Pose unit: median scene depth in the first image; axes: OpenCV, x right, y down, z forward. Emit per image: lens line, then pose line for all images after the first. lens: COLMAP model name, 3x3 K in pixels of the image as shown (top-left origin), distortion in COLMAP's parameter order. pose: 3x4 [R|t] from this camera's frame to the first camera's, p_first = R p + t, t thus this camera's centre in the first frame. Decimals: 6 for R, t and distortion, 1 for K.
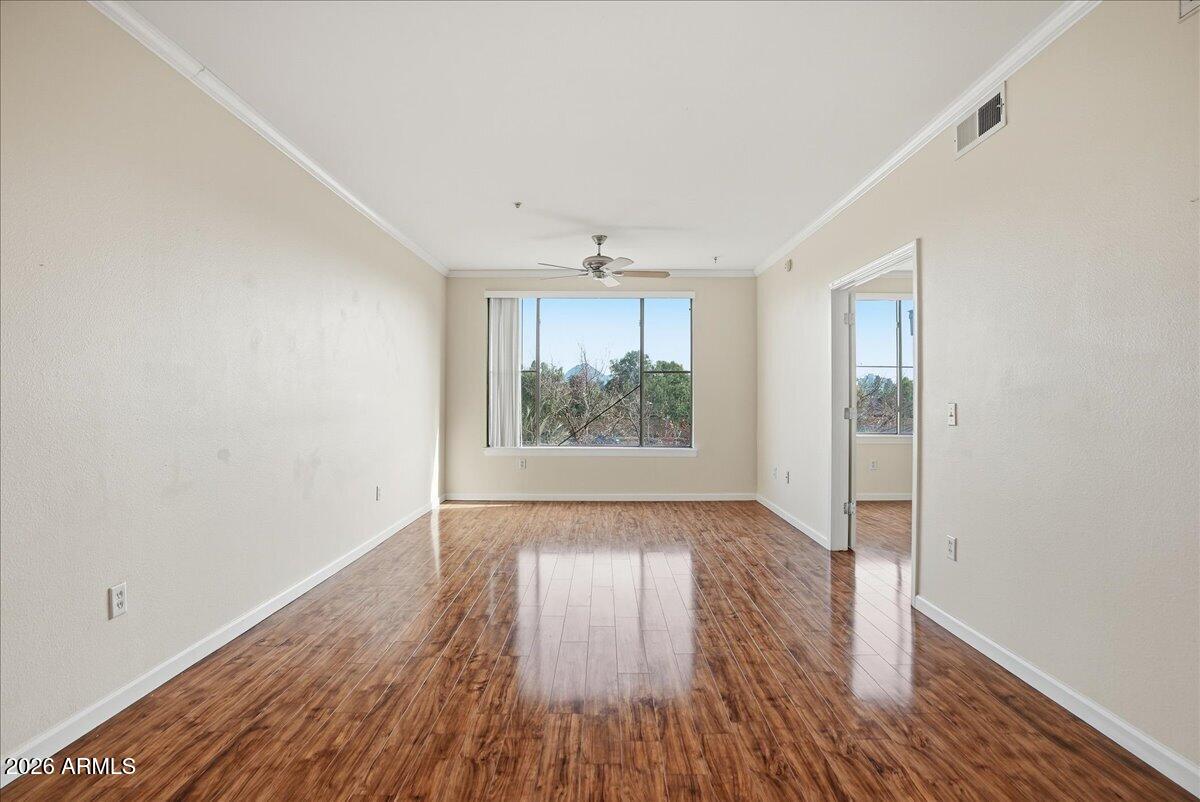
lens RADIAL K [[587.1, 0, 600.0], [0, 587.1, 401.0], [0, 0, 1]] dist [-0.059750, 0.026905]
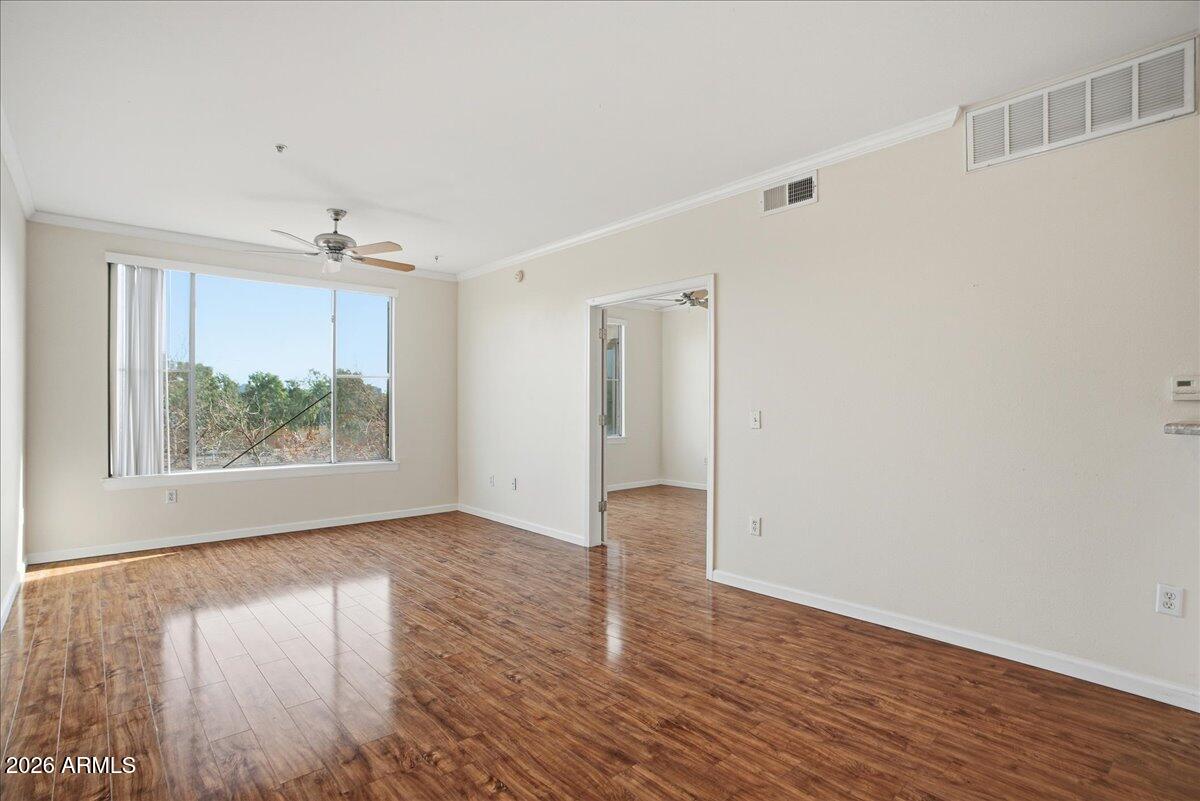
lens RADIAL K [[587.1, 0, 600.0], [0, 587.1, 400.5], [0, 0, 1]] dist [-0.059750, 0.026905]
pose [[0.753342, 0.001728, 0.657627, -0.304333], [0.005651, 0.999943, -0.009102, -0.004029], [-0.657605, 0.010573, 0.753289, 0.168233]]
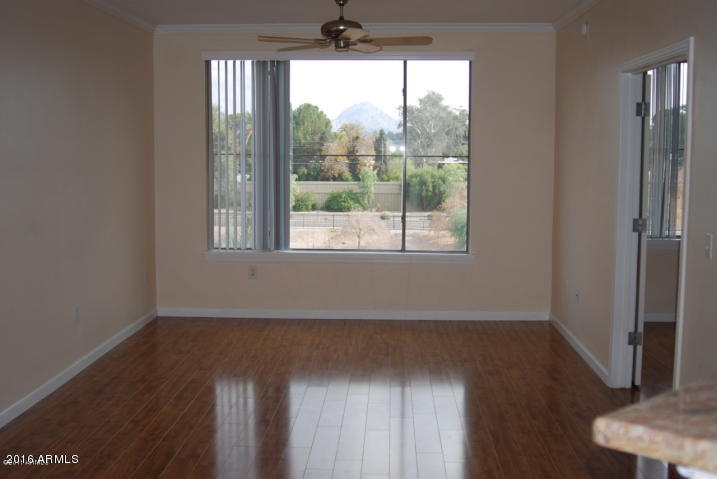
lens RADIAL K [[850.4, 0, 358.5], [0, 850.4, 239.5], [0, 0, 1]] dist [-0.007071, -0.285685]
pose [[0.999483, 0.007525, -0.031260, 0.071602], [-0.004534, 0.995497, 0.094681, -0.071106], [0.031832, -0.094490, 0.995017, -0.210757]]
